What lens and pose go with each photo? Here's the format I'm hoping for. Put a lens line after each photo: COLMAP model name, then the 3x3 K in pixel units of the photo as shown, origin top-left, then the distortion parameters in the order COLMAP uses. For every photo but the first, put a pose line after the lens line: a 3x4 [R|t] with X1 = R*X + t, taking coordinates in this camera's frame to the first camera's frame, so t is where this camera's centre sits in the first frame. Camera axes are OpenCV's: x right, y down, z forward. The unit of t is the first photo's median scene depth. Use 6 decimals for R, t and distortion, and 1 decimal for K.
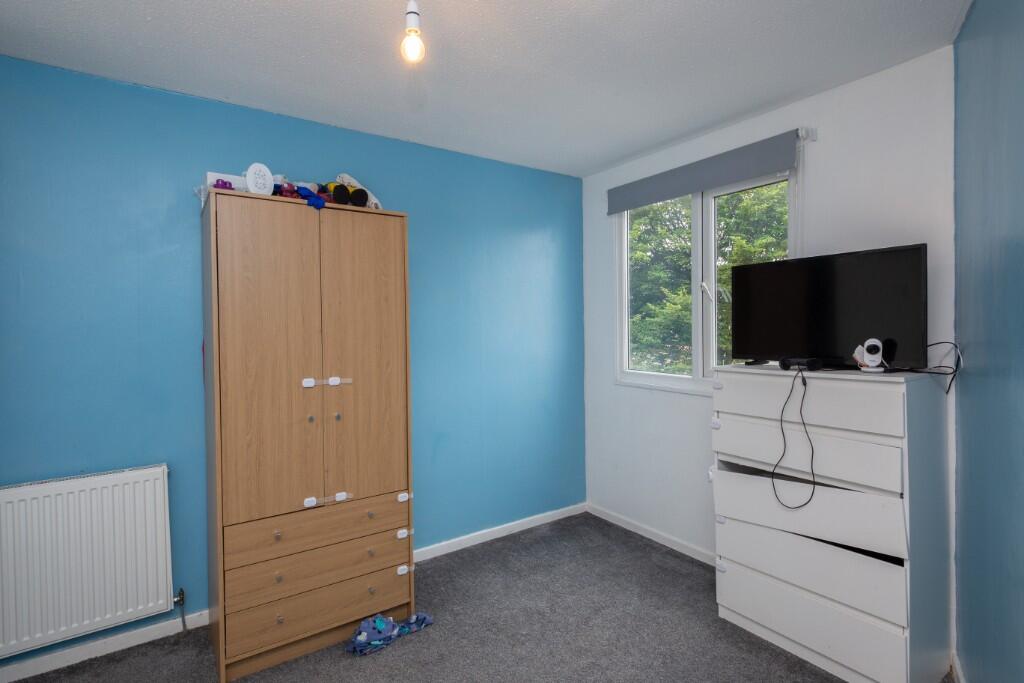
lens RADIAL K [[508.1, 0, 515.2], [0, 508.1, 331.1], [0, 0, 1]] dist [0.017558, -0.010725]
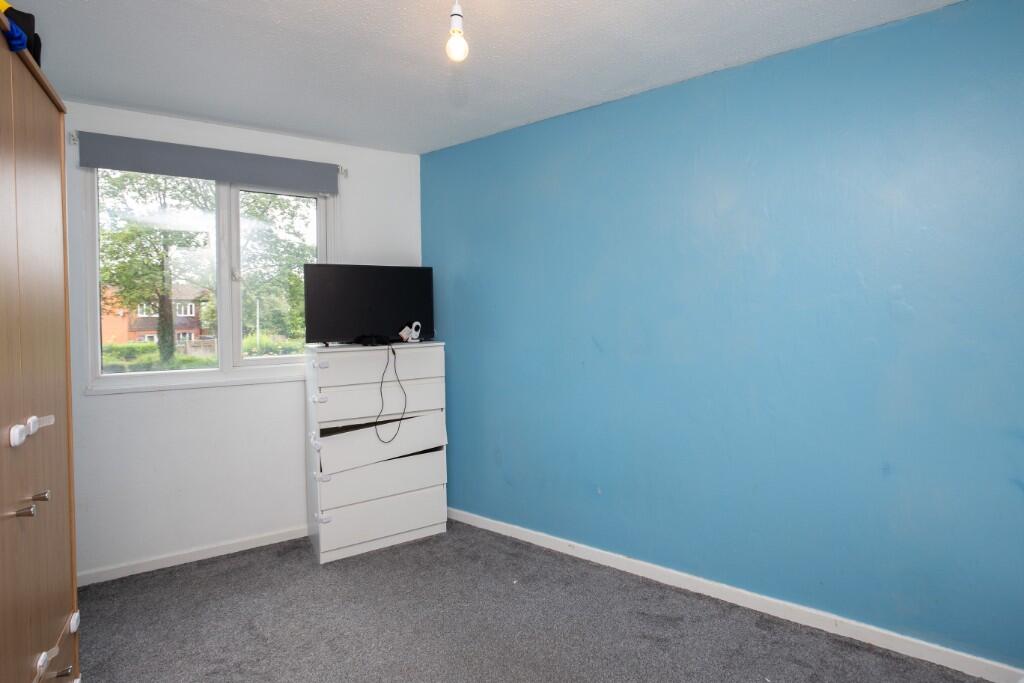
lens RADIAL K [[508.1, 0, 515.2], [0, 508.1, 331.1], [0, 0, 1]] dist [0.017558, -0.010725]
pose [[0.050234, -0.022014, 0.998495, -0.858334], [0.023193, 0.999513, 0.020870, 0.017021], [-0.998468, 0.022110, 0.050720, 0.574609]]
